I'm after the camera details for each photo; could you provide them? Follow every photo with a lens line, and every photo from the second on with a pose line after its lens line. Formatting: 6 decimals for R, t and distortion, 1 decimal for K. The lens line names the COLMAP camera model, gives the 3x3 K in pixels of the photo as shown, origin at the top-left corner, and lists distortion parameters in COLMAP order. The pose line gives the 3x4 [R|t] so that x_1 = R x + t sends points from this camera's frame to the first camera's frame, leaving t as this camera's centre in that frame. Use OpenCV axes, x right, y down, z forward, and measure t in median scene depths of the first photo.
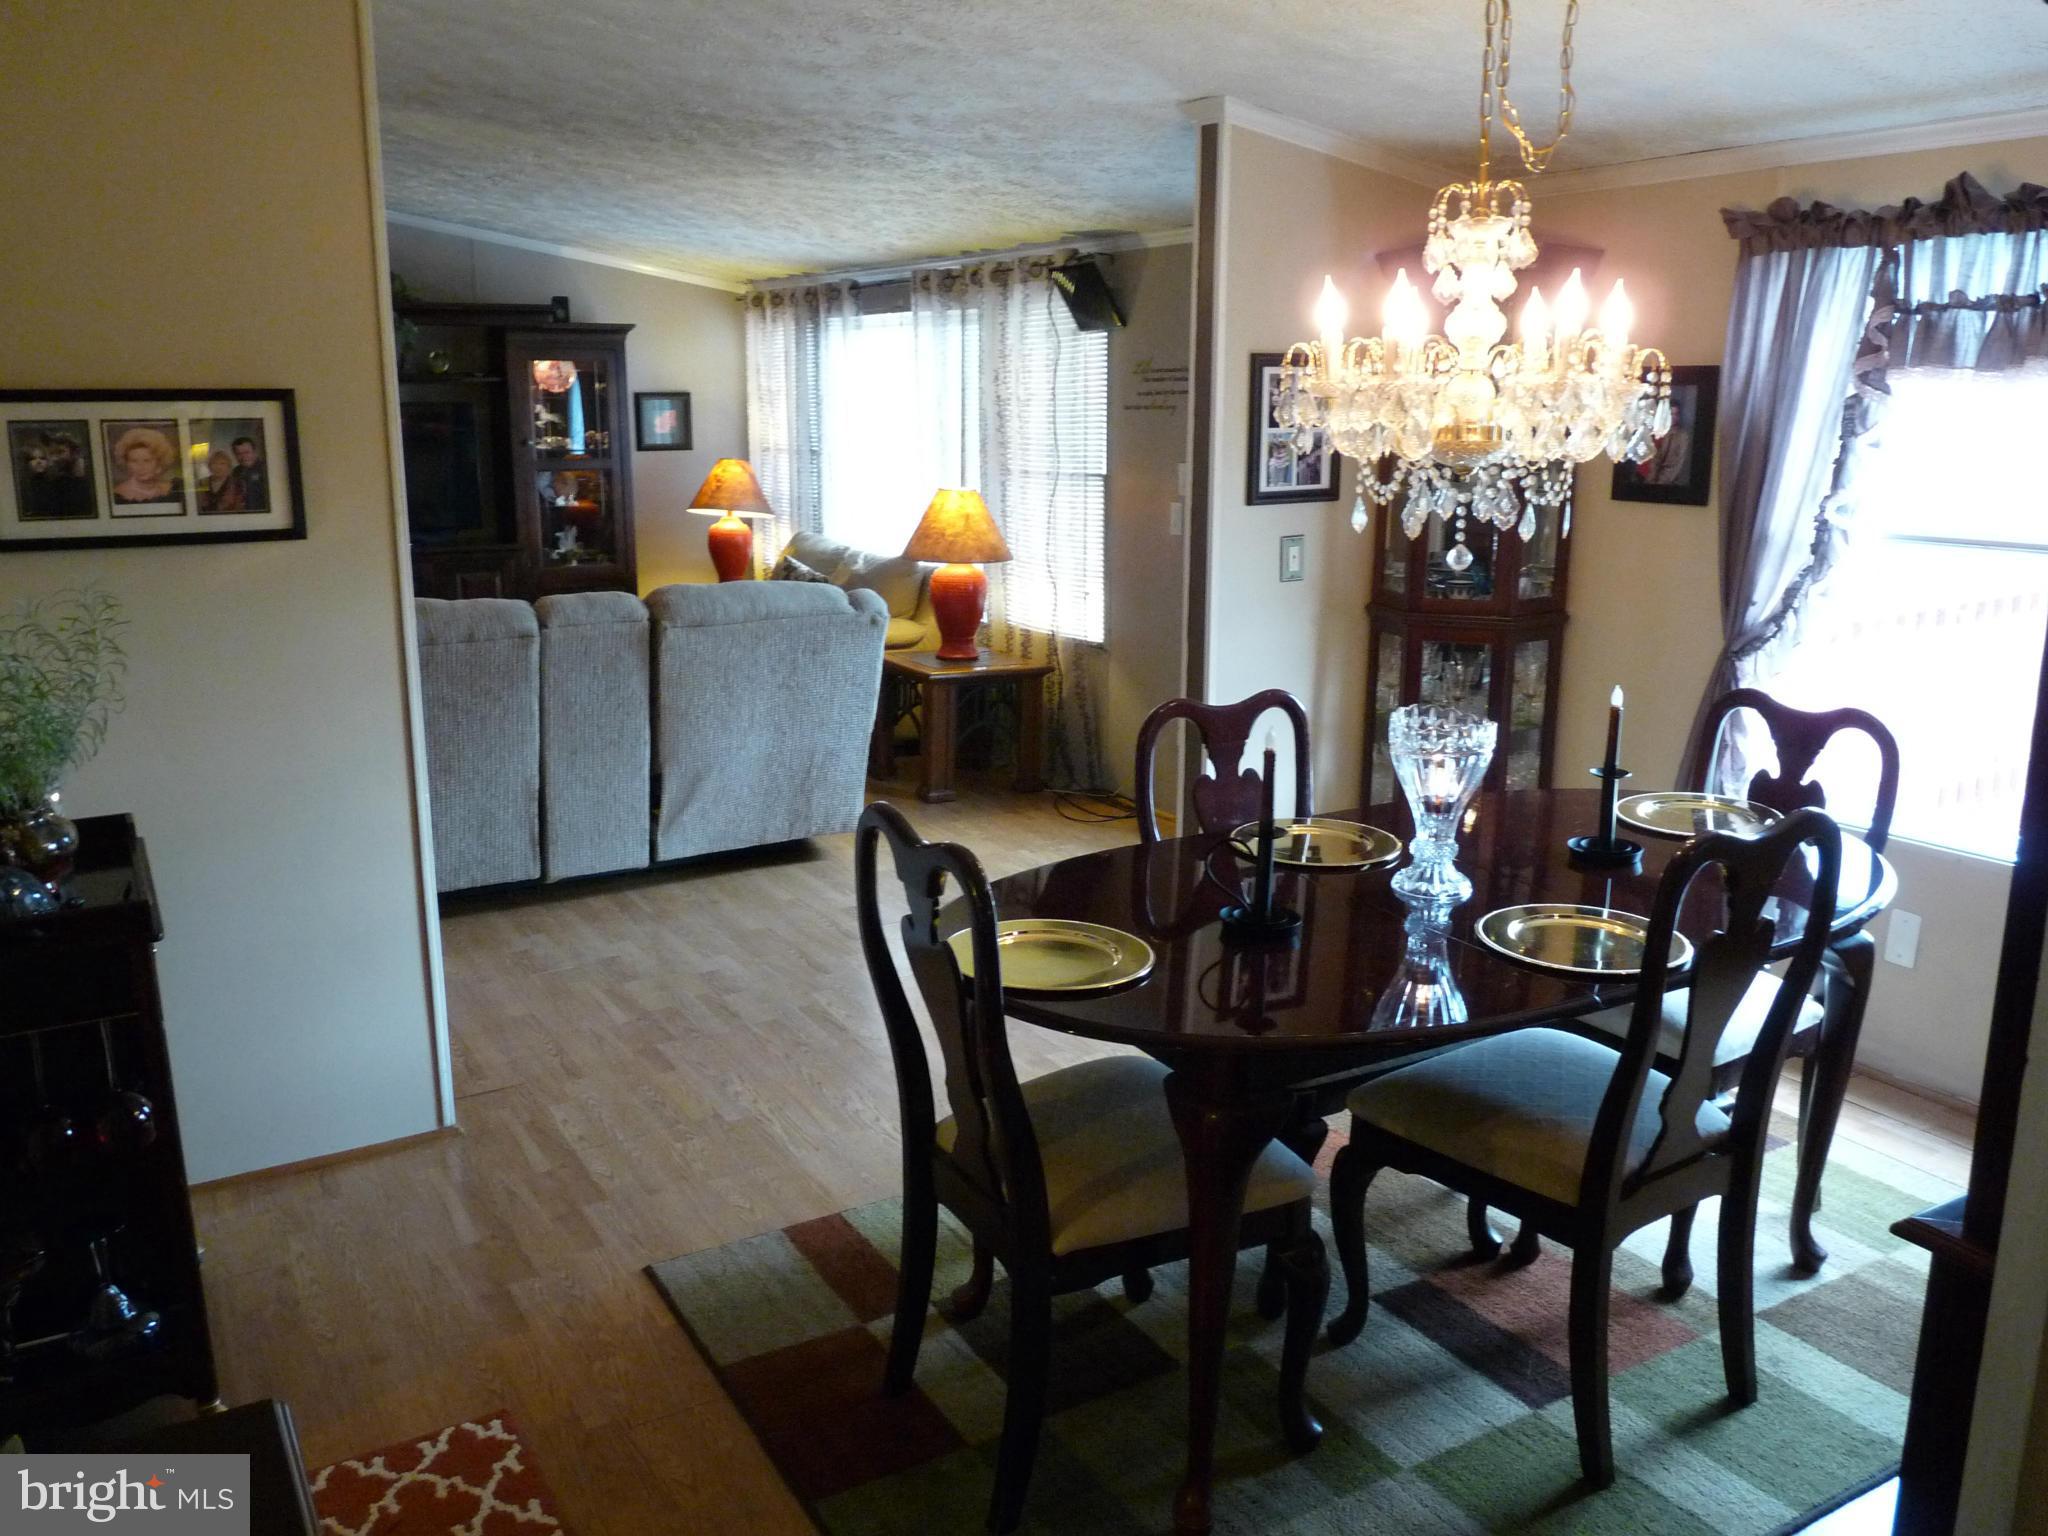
lens RADIAL K [[1634.2, 0, 1019.9], [0, 1634.2, 758.7], [0, 0, 1]] dist [0.002871, -0.053832]
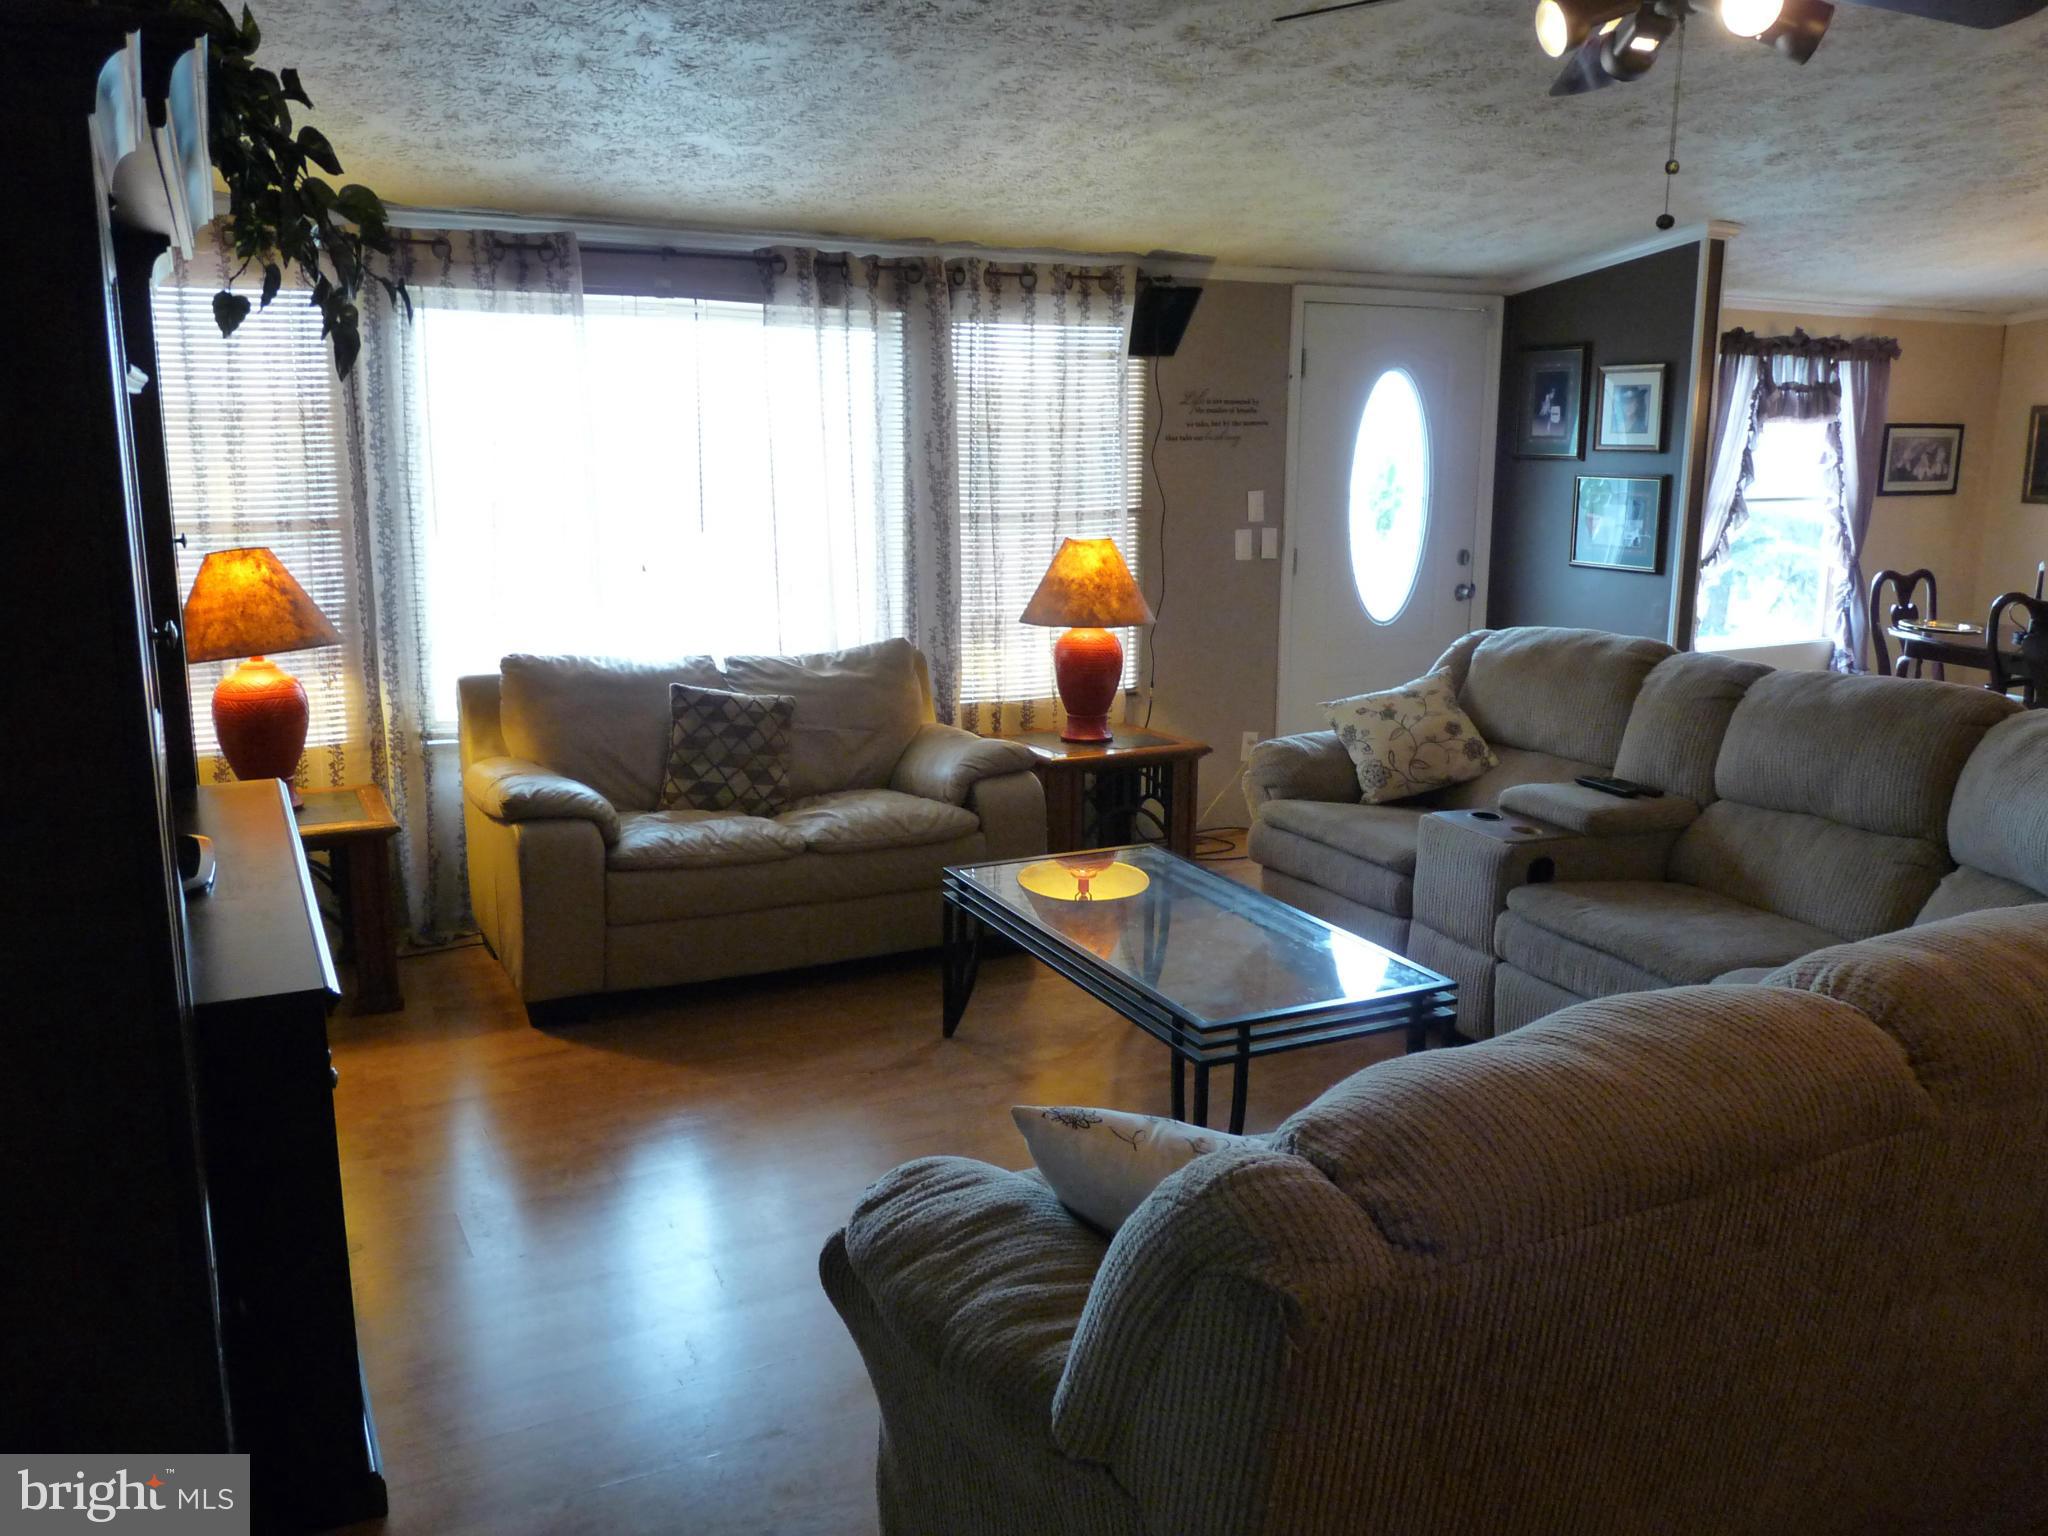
lens RADIAL K [[1634.2, 0, 1019.9], [0, 1634.2, 758.7], [0, 0, 1]] dist [0.002871, -0.053832]
pose [[0.068354, -0.202964, 0.976798, -0.842032], [0.208520, 0.960370, 0.184958, -0.209160], [-0.975627, 0.191039, 0.107967, 0.925056]]
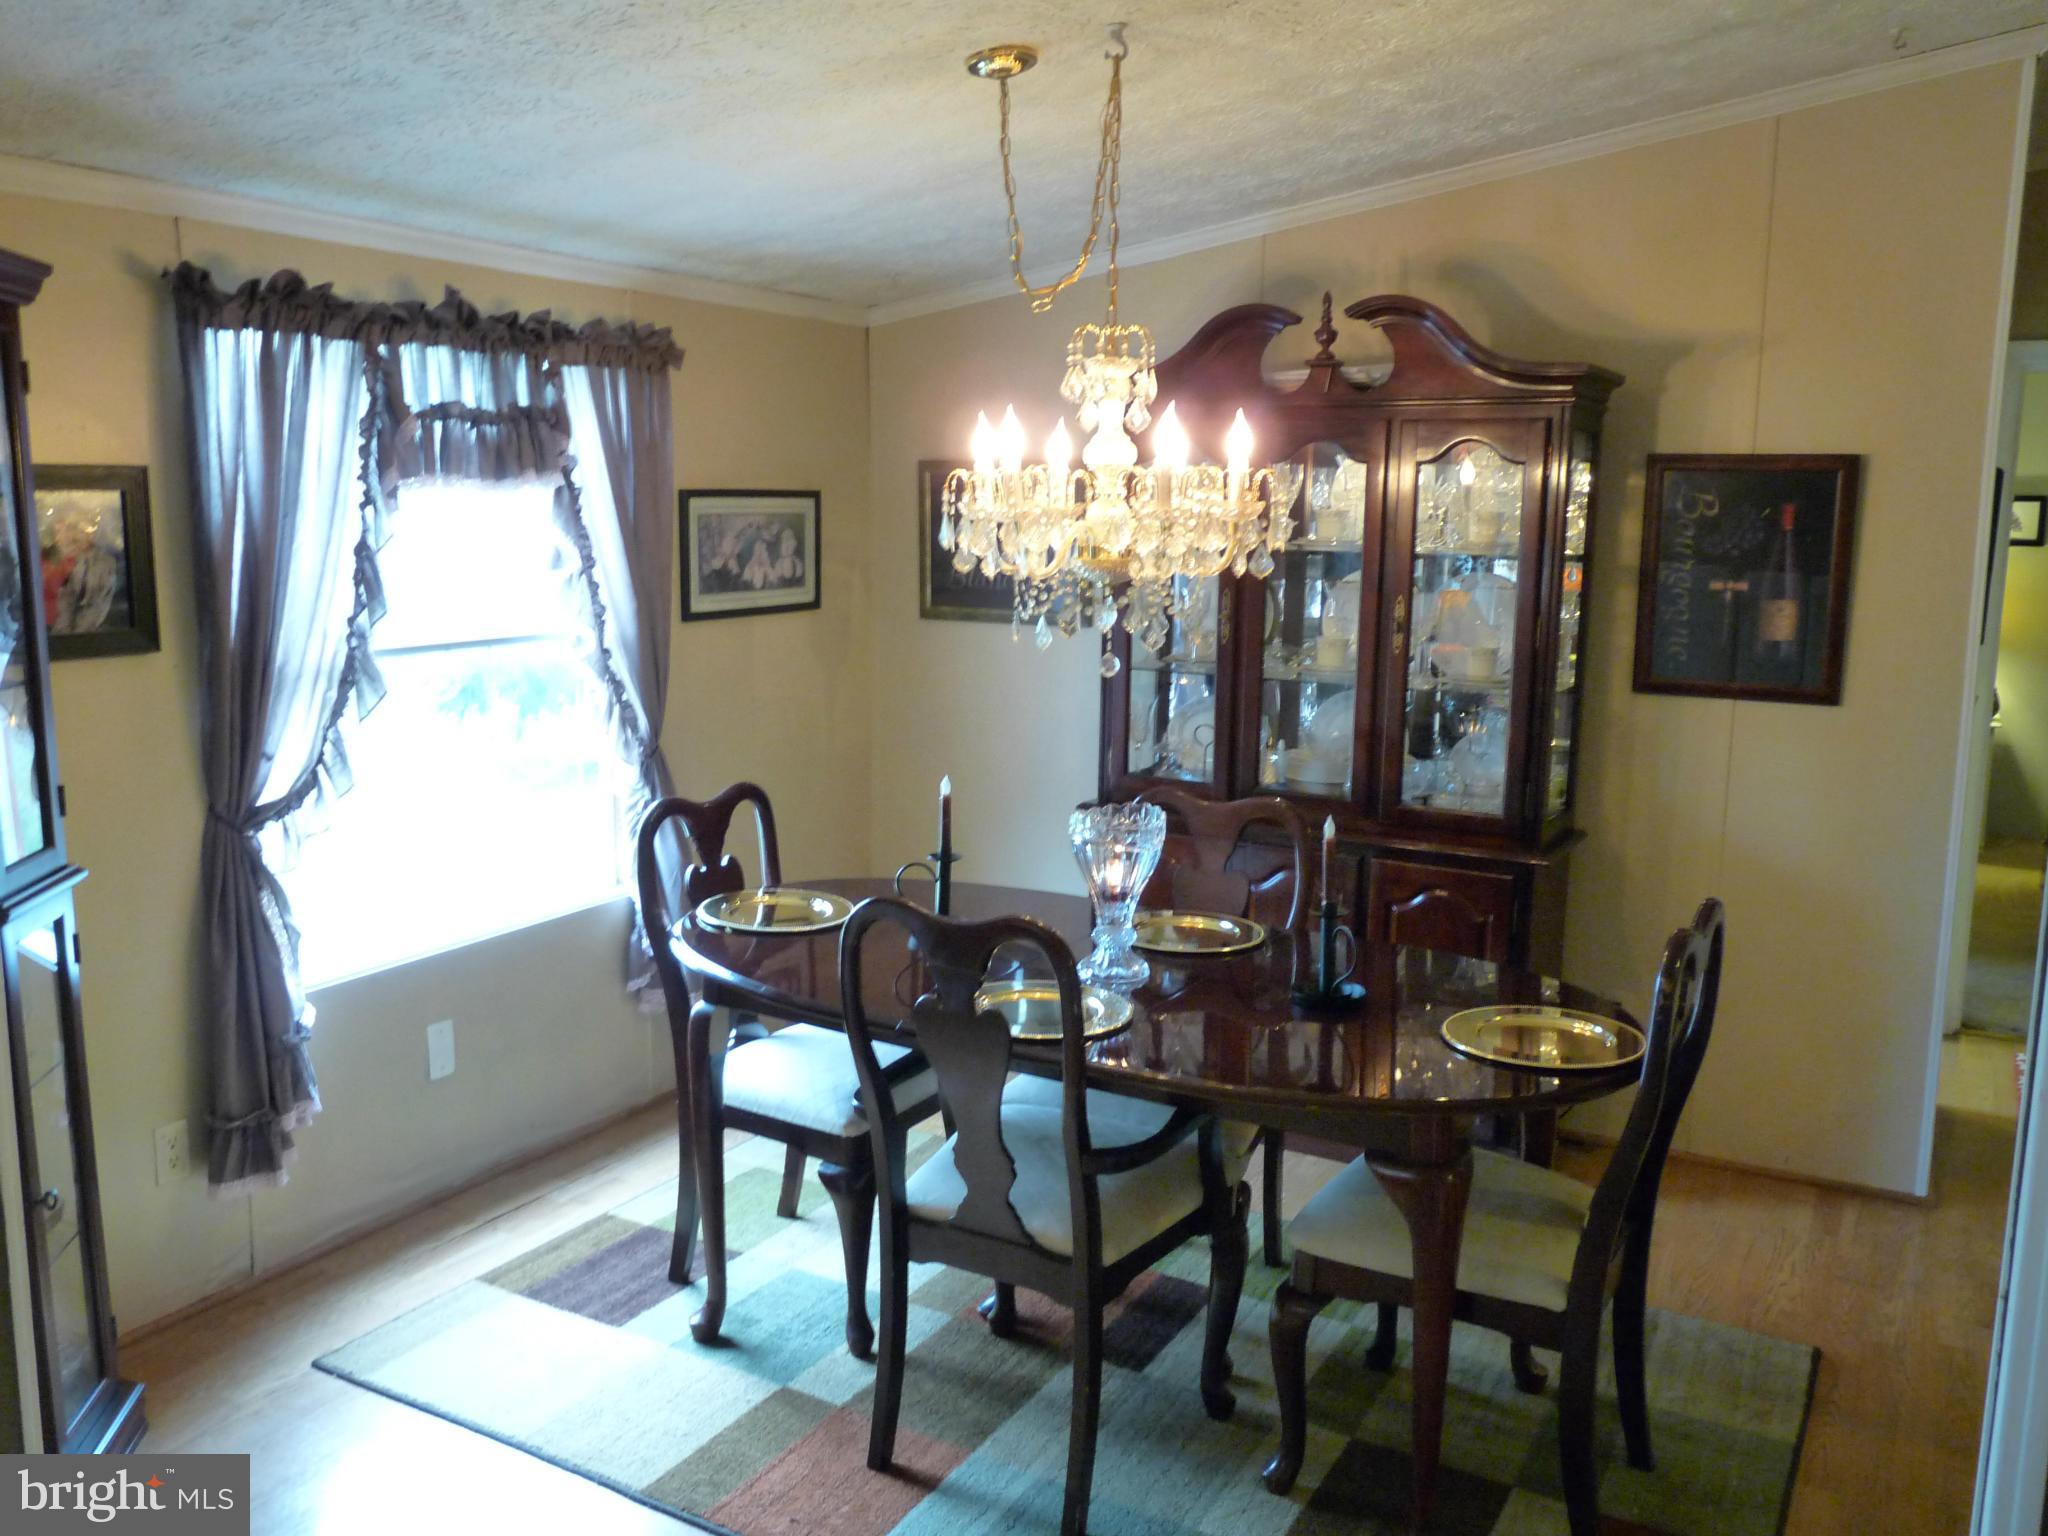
lens RADIAL K [[1634.2, 0, 1019.9], [0, 1634.2, 758.7], [0, 0, 1]] dist [0.002871, -0.053832]
pose [[-0.489691, -0.145455, 0.859678, -0.250292], [0.175669, 0.949307, 0.260685, -0.139415], [-0.854016, 0.278674, -0.439315, 0.601800]]
